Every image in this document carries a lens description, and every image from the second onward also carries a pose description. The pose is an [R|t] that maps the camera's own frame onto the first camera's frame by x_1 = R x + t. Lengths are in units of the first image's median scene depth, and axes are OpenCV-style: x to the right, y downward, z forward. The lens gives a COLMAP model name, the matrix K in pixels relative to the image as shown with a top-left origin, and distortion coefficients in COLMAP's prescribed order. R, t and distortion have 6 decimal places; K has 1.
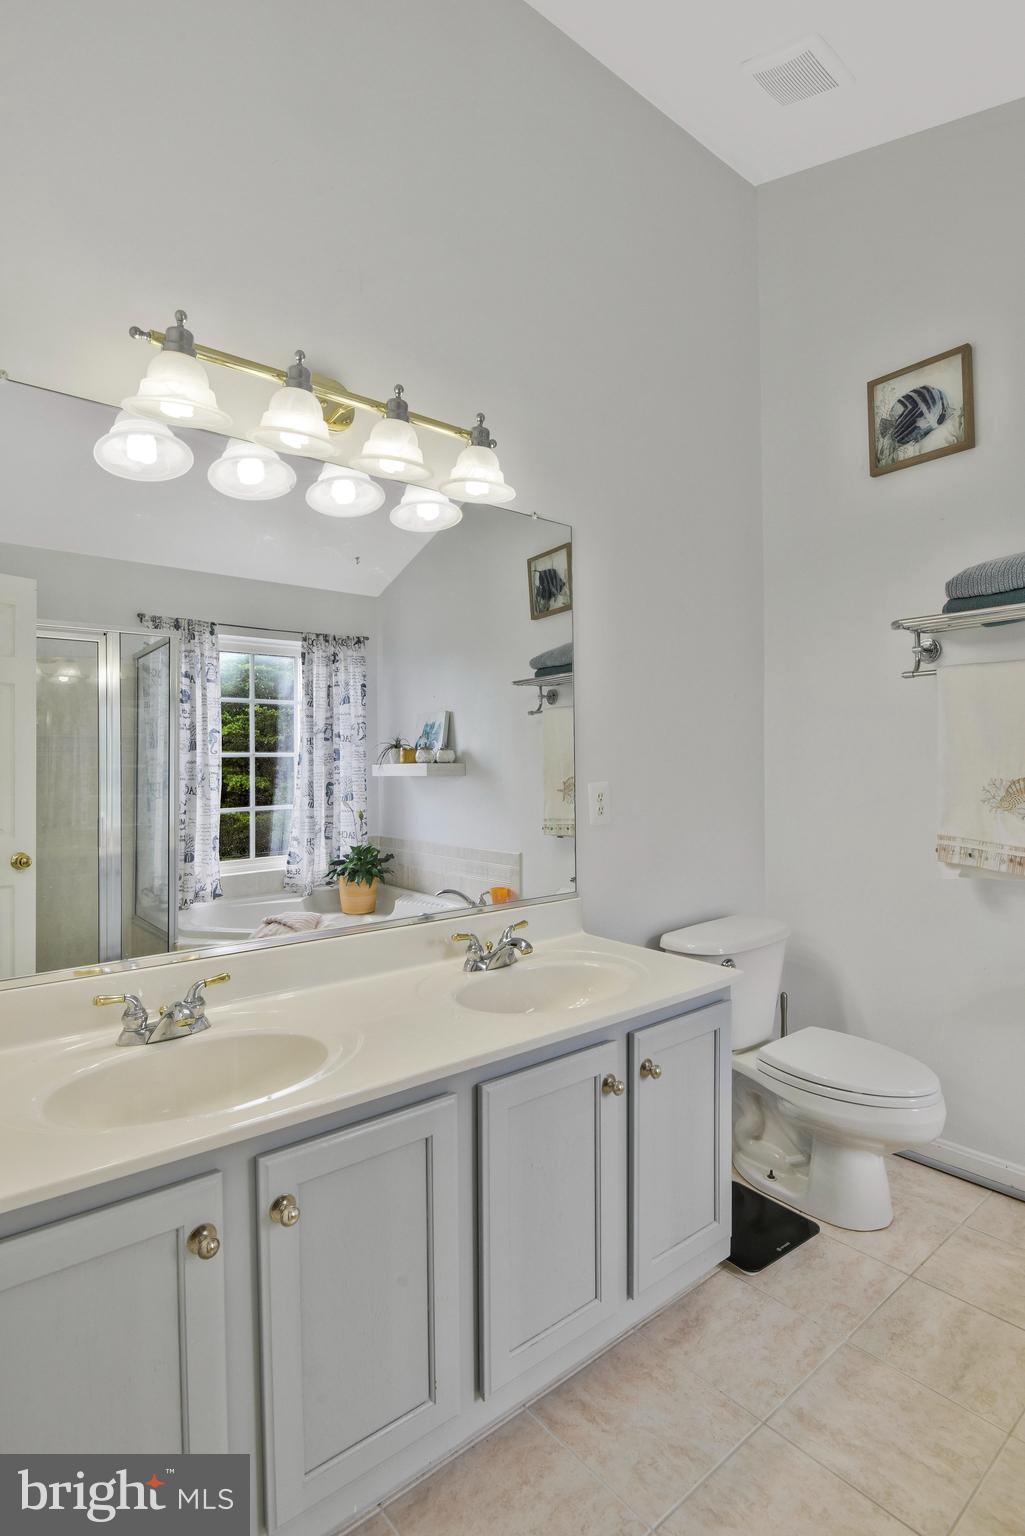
lens RADIAL K [[753.1, 0, 515.3], [0, 753.1, 765.8], [0, 0, 1]] dist [-0.016133, -0.000902]
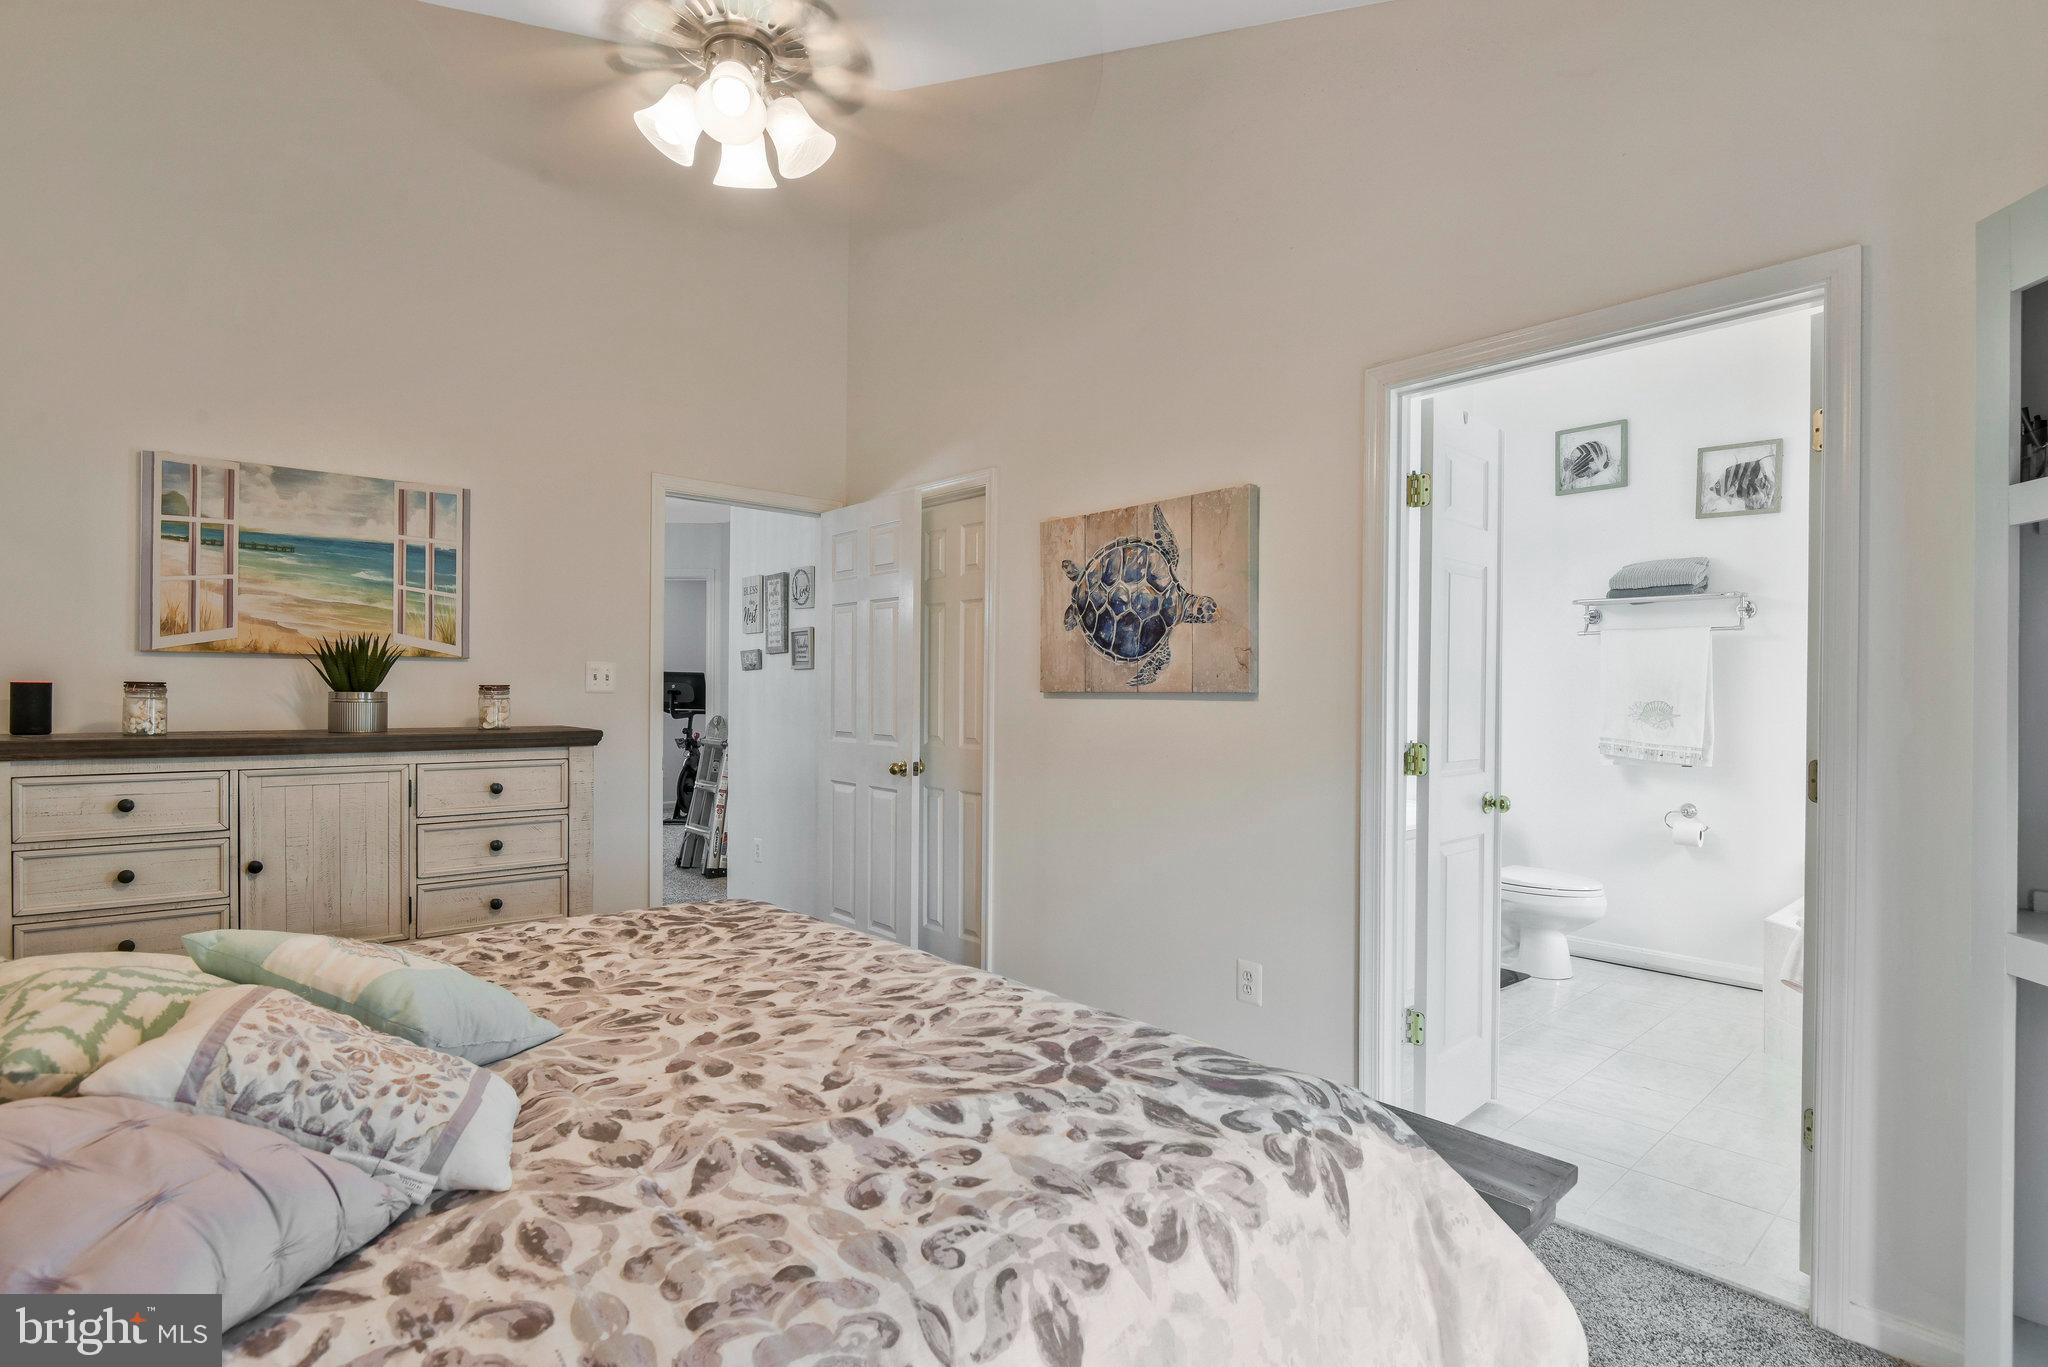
lens RADIAL K [[1004.1, 0, 1019.5], [0, 1004.1, 689.2], [0, 0, 1]] dist [-0.016133, -0.000902]
pose [[0.998517, 0.013412, 0.052765, -0.710327], [-0.014172, 0.999801, 0.014063, -0.020140], [-0.052566, -0.014790, 0.998508, -0.955823]]
